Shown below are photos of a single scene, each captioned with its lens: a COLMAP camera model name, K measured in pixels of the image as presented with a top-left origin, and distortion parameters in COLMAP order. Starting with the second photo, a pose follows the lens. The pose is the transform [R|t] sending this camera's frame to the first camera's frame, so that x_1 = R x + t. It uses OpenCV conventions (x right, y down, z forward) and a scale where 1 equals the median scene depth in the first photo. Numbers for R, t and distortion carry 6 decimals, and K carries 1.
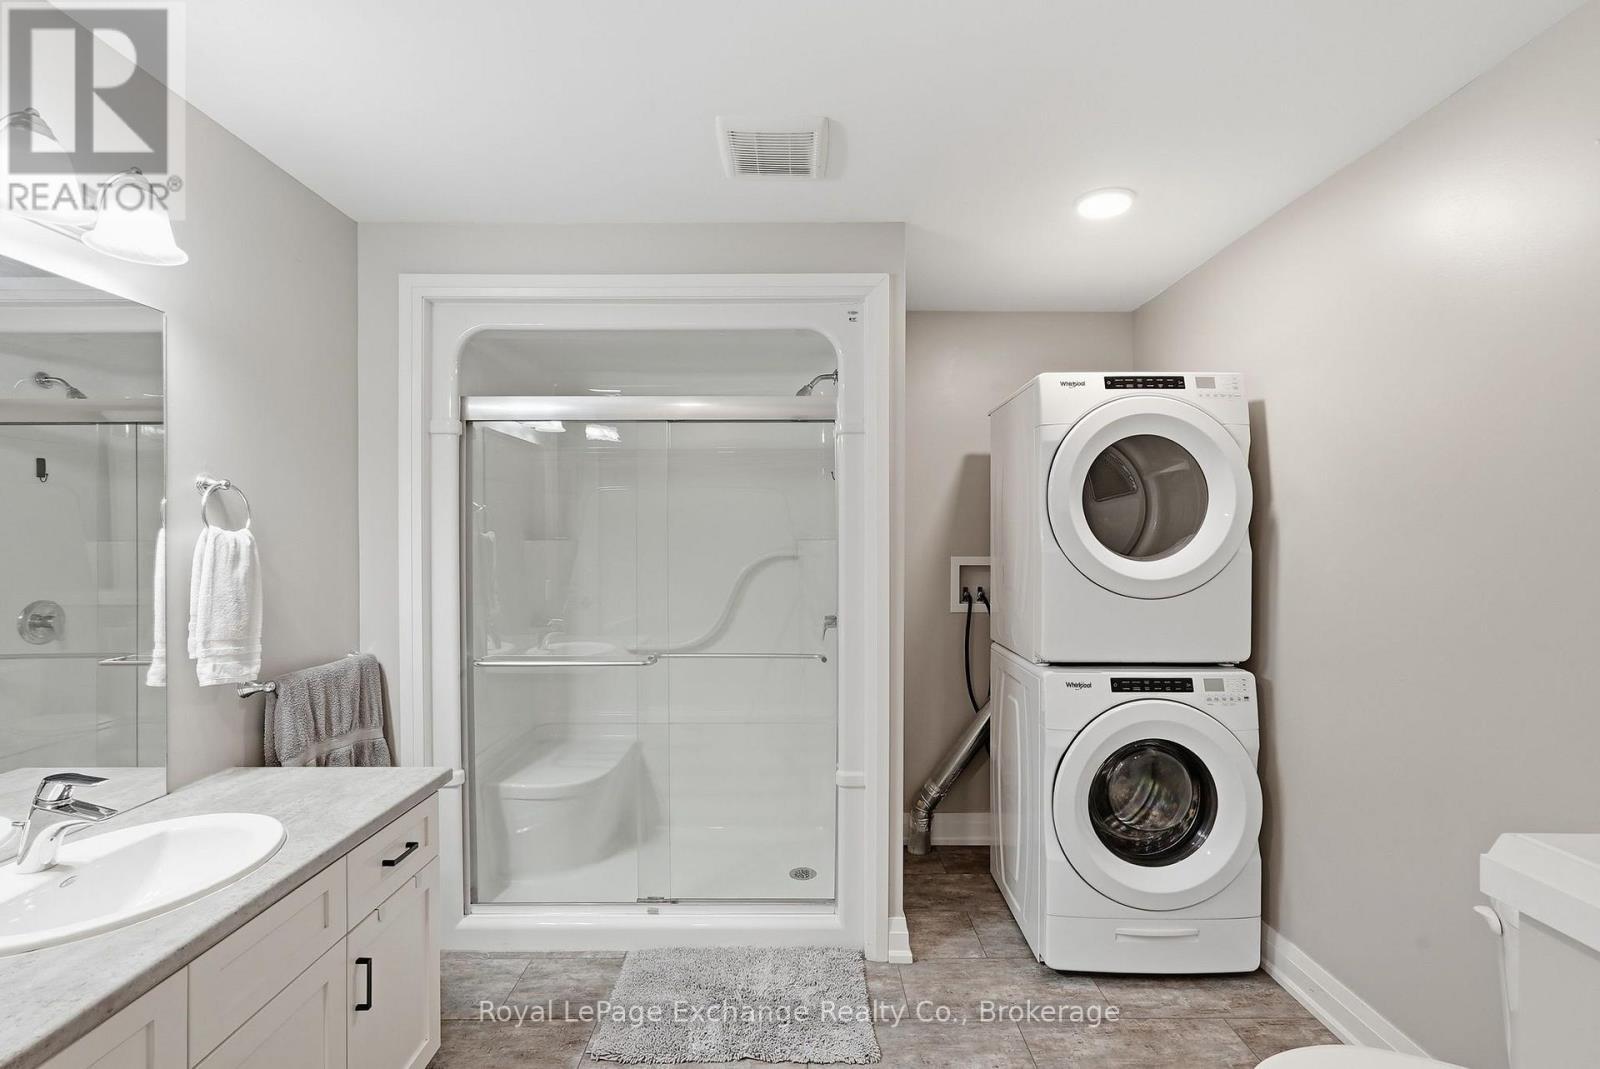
lens RADIAL K [[716.3, 0, 793.7], [0, 716.3, 533.5], [0, 0, 1]] dist [-0.003416, 0.000759]
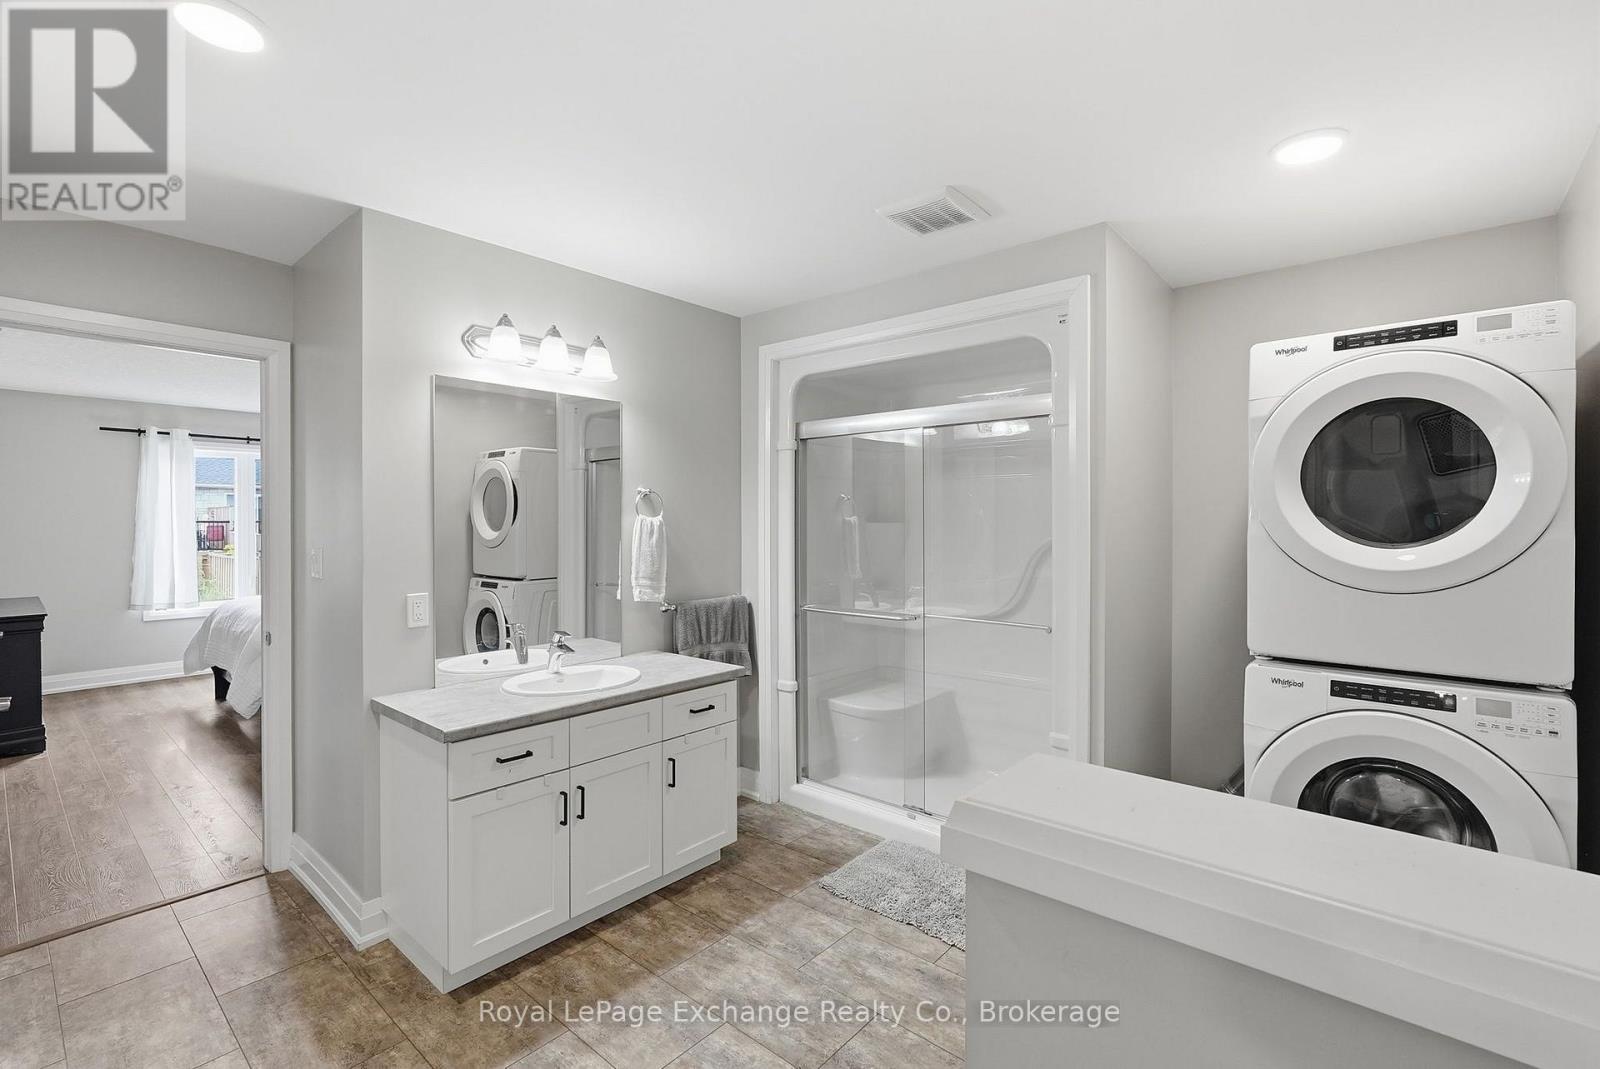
lens RADIAL K [[703.1, 0, 805.6], [0, 703.1, 517.8], [0, 0, 1]] dist [0.001753, 0.000617]
pose [[0.765138, -0.003317, -0.643858, 0.509589], [0.003244, 0.999994, -0.001296, 0.001202], [0.643859, -0.001097, 0.765144, -0.079259]]
